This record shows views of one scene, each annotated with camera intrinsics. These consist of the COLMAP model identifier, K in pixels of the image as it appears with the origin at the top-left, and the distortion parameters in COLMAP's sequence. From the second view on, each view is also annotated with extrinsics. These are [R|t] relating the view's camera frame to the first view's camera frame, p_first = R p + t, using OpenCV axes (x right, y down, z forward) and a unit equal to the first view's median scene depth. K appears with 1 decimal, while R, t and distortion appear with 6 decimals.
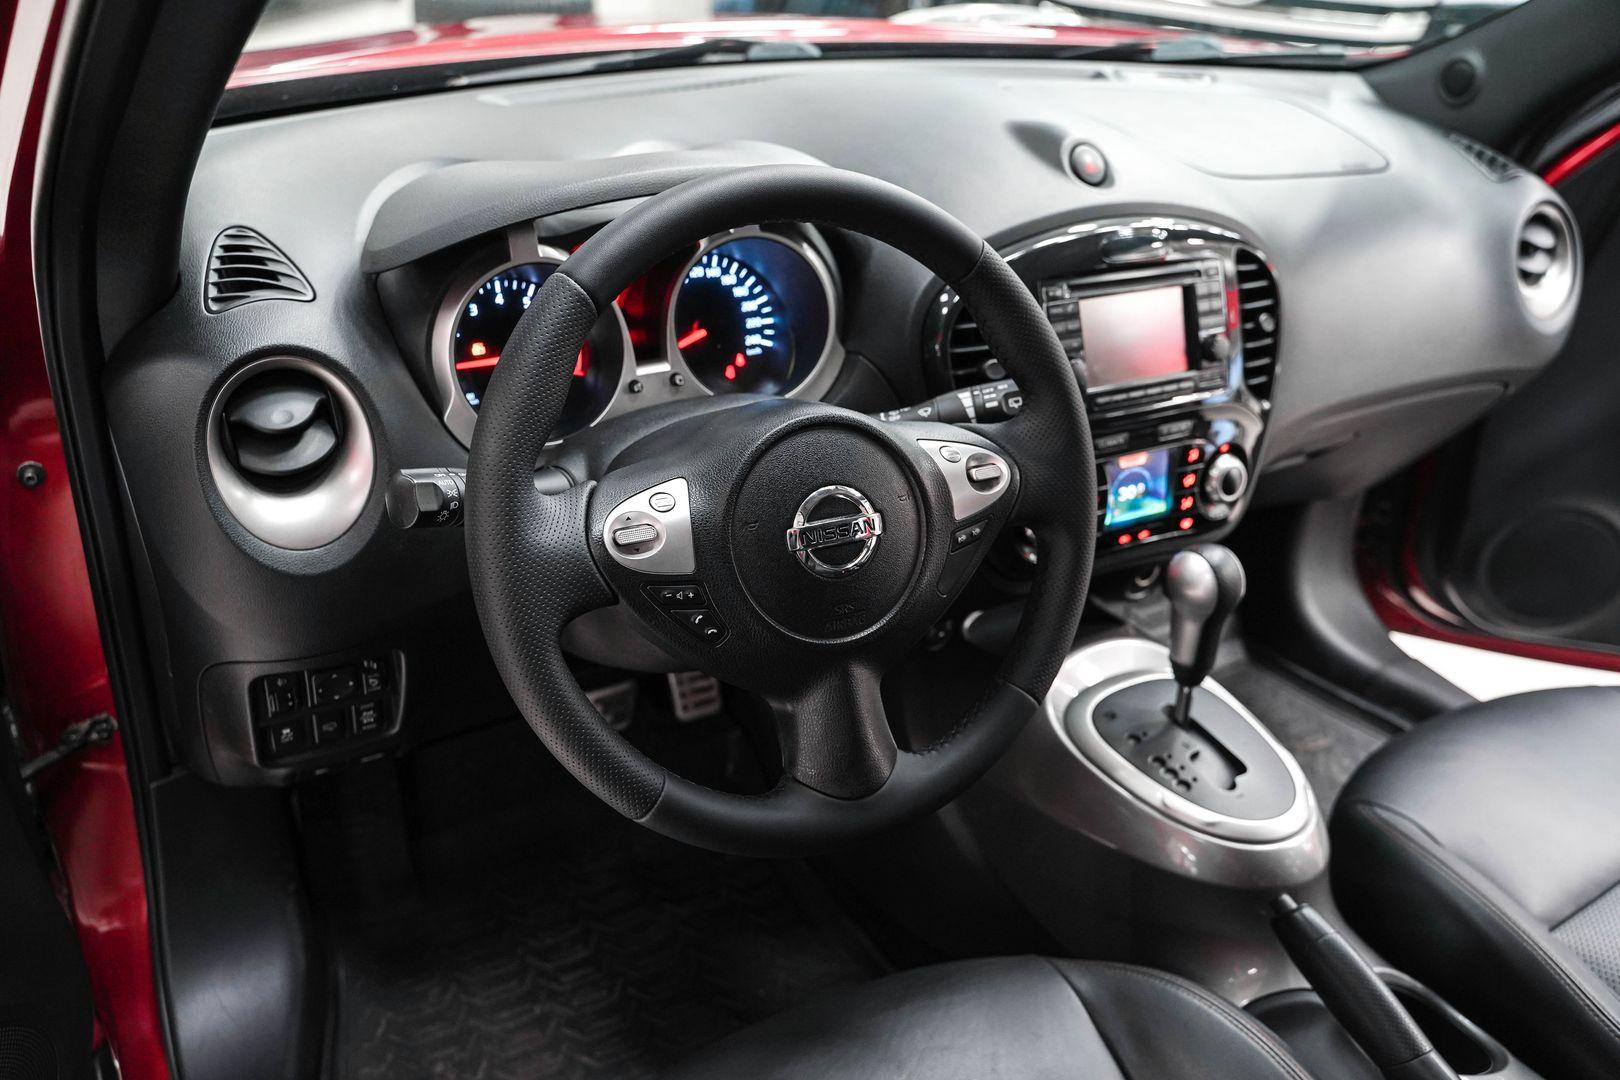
lens RADIAL K [[1320.0, 0, 814.4], [0, 1320.0, 531.7], [0, 0, 1]] dist [-0.120996, 0.085399]
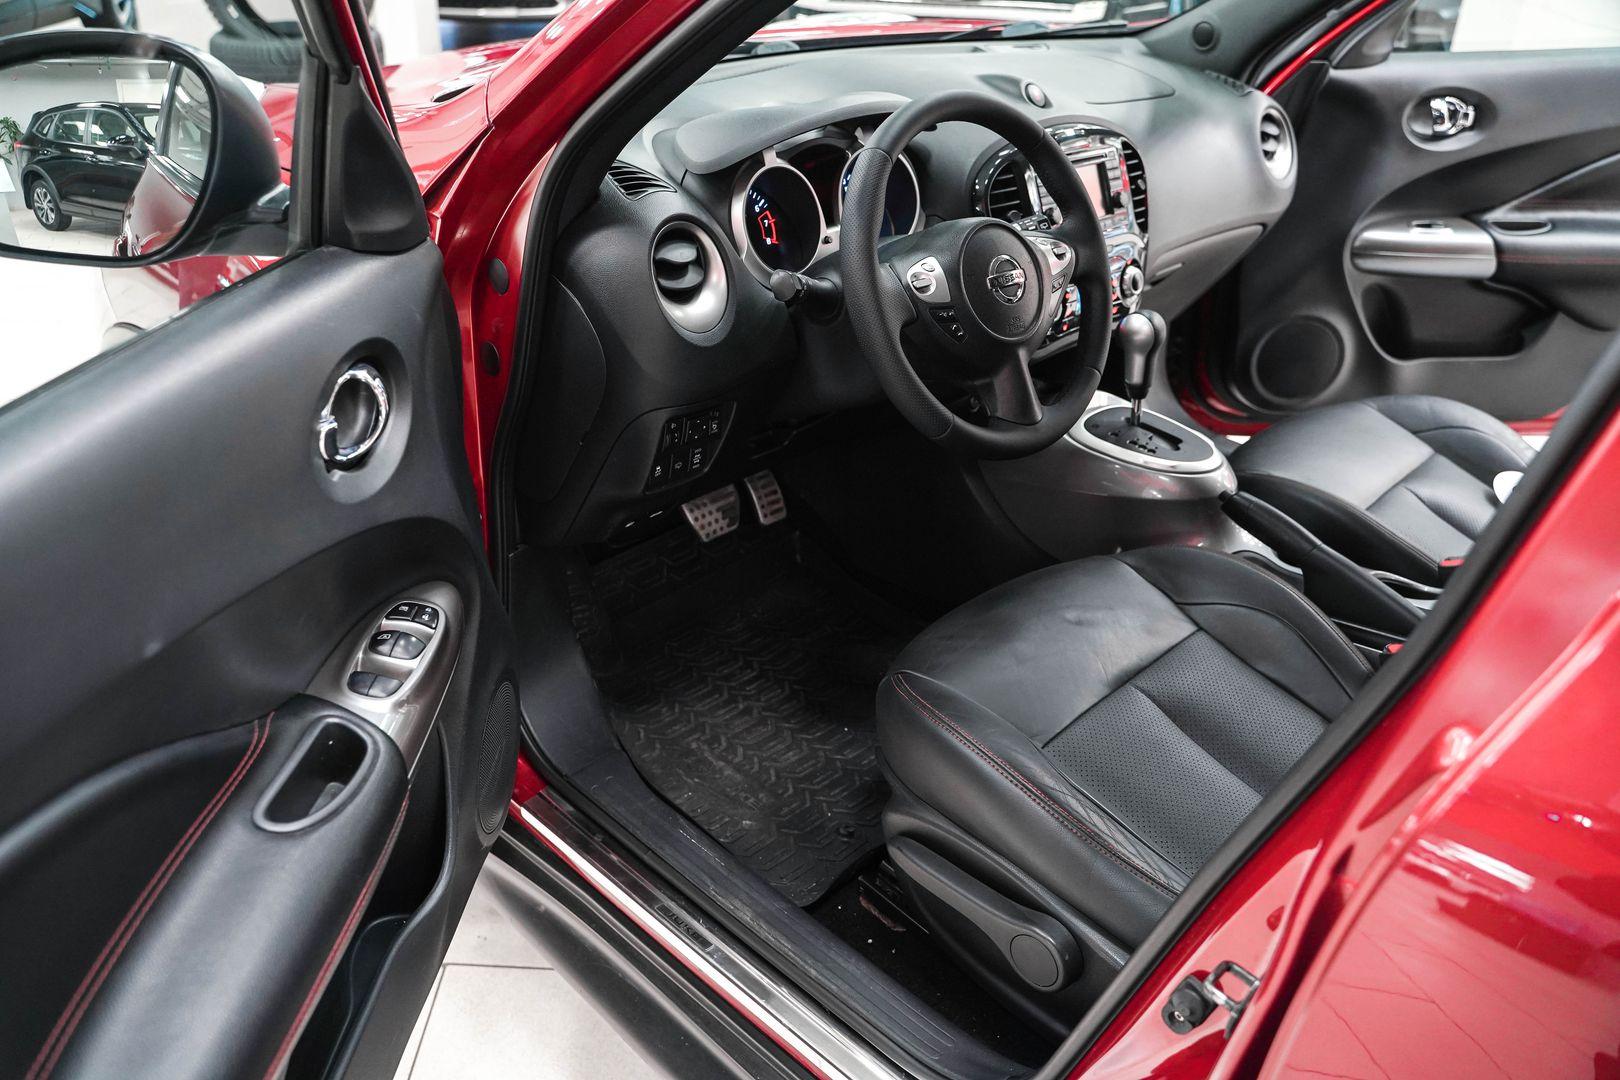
lens RADIAL K [[1320.0, 0, 814.4], [0, 1320.0, 531.7], [0, 0, 1]] dist [-0.120996, 0.085399]
pose [[0.966076, -0.146971, 0.212360, -0.477007], [0.149699, 0.988726, 0.003264, 0.210914], [-0.210446, 0.028637, 0.977186, -0.521492]]
